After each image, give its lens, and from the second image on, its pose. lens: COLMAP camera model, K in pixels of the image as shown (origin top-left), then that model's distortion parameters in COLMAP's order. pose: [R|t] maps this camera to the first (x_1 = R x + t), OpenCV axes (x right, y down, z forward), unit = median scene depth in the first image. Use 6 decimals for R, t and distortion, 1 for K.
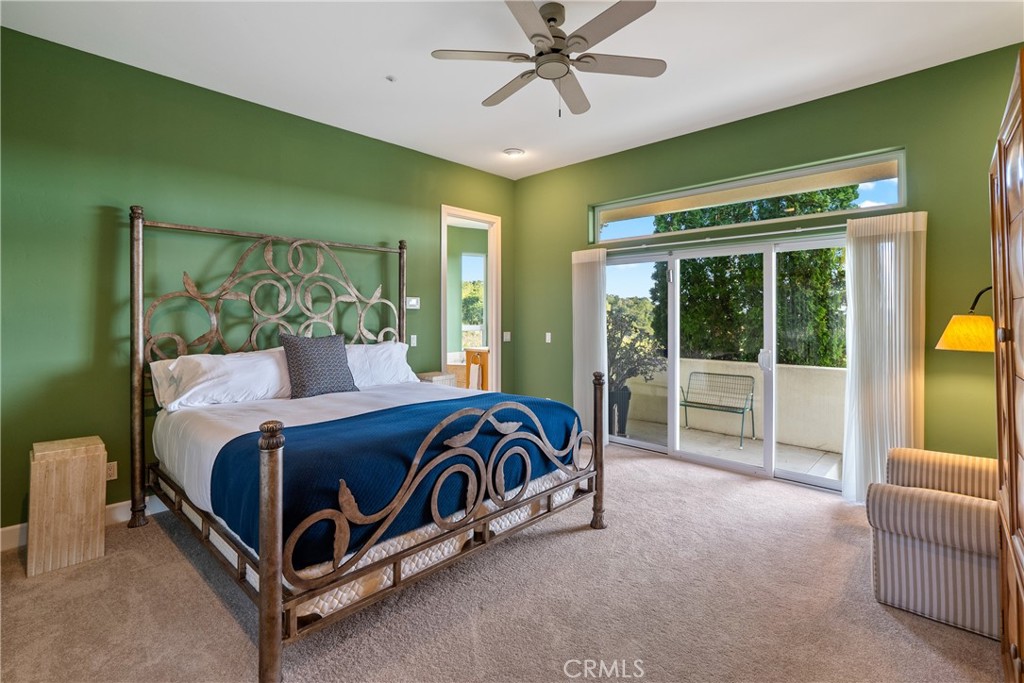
lens RADIAL K [[467.8, 0, 512.7], [0, 467.8, 319.8], [0, 0, 1]] dist [-0.008470, 0.001698]
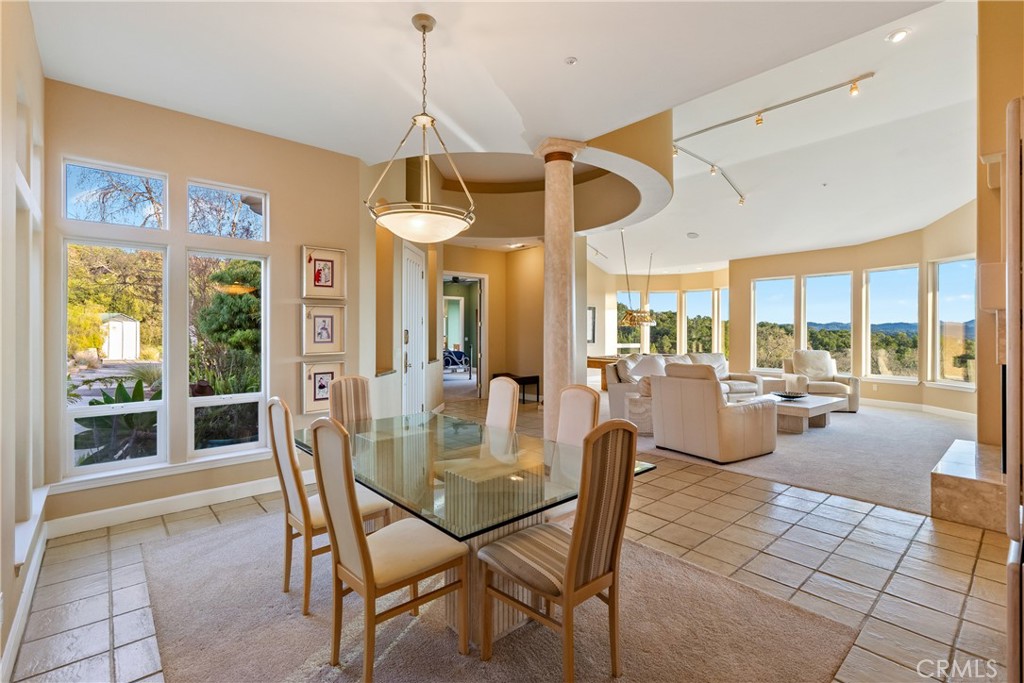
lens RADIAL K [[467.8, 0, 511.5], [0, 467.8, 331.6], [0, 0, 1]] dist [-0.008470, 0.001698]
pose [[0.995042, -0.006915, -0.099219, 1.007100], [0.006298, 0.999959, -0.006521, 0.022856], [0.099260, 0.005864, 0.995044, -3.327969]]
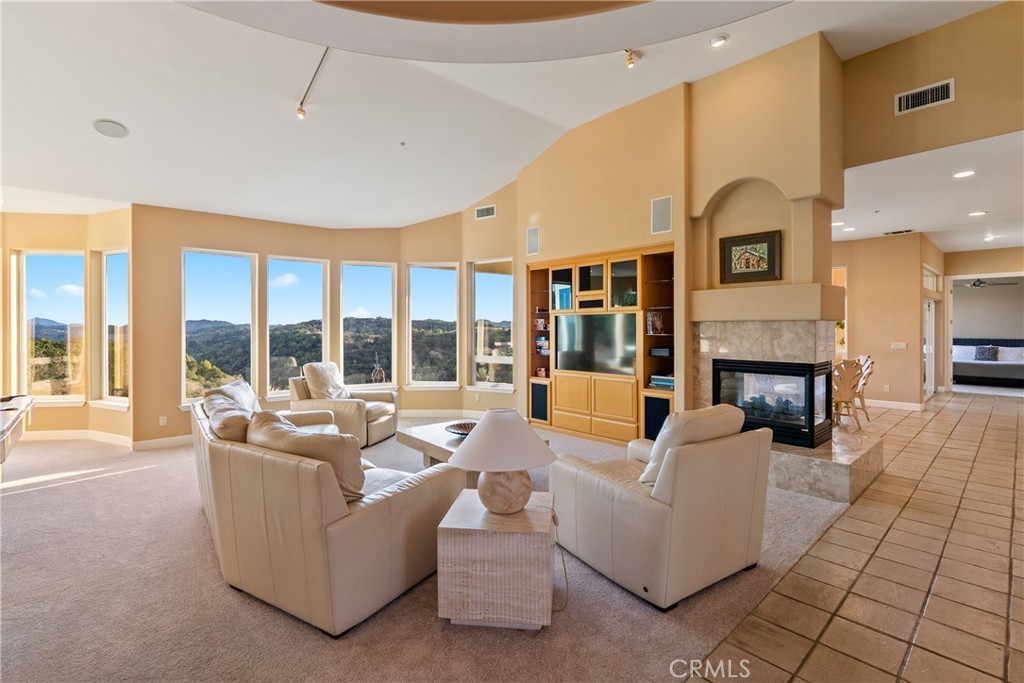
lens RADIAL K [[467.8, 0, 514.9], [0, 467.8, 327.7], [0, 0, 1]] dist [-0.008470, 0.001698]
pose [[0.079728, -0.007827, 0.996786, 0.577880], [0.013133, 0.999891, 0.006801, -0.027047], [-0.996730, 0.012549, 0.079822, -1.333687]]
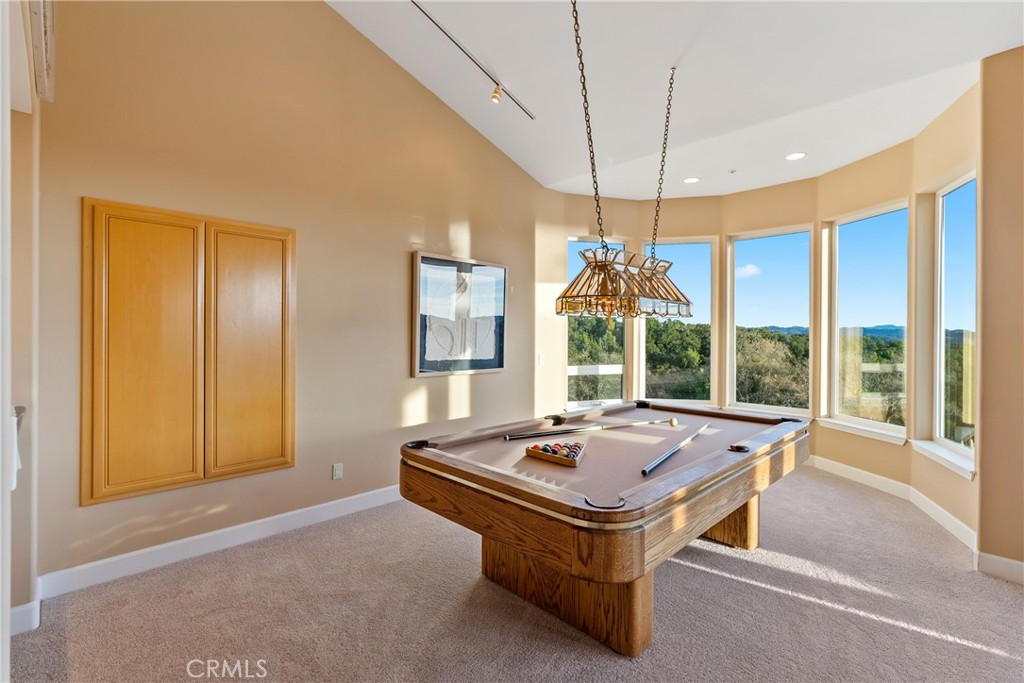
lens RADIAL K [[467.8, 0, 510.5], [0, 467.8, 332.1], [0, 0, 1]] dist [-0.008470, 0.001698]
pose [[0.999144, -0.004588, -0.041124, 1.417442], [0.004108, 0.999922, -0.011755, 0.005206], [0.041175, 0.011576, 0.999085, -0.616091]]
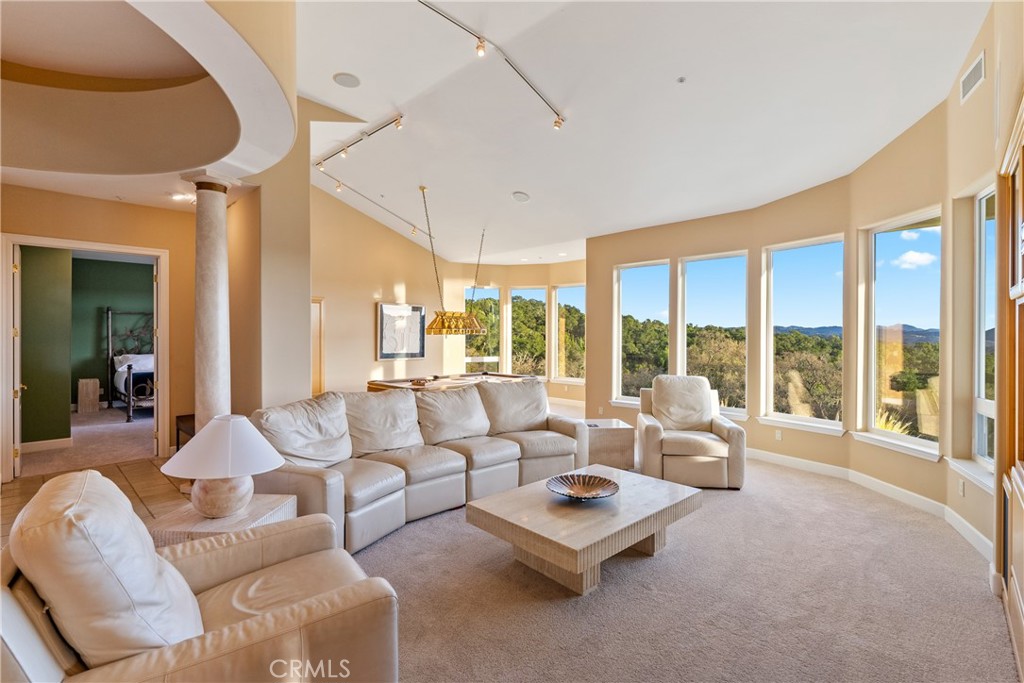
lens RADIAL K [[467.8, 0, 508.9], [0, 467.8, 337.3], [0, 0, 1]] dist [-0.008470, 0.001698]
pose [[0.999891, -0.006919, -0.013032, 1.915175], [0.006909, 0.999976, -0.000836, -0.019071], [0.013038, 0.000746, 0.999915, -2.088186]]
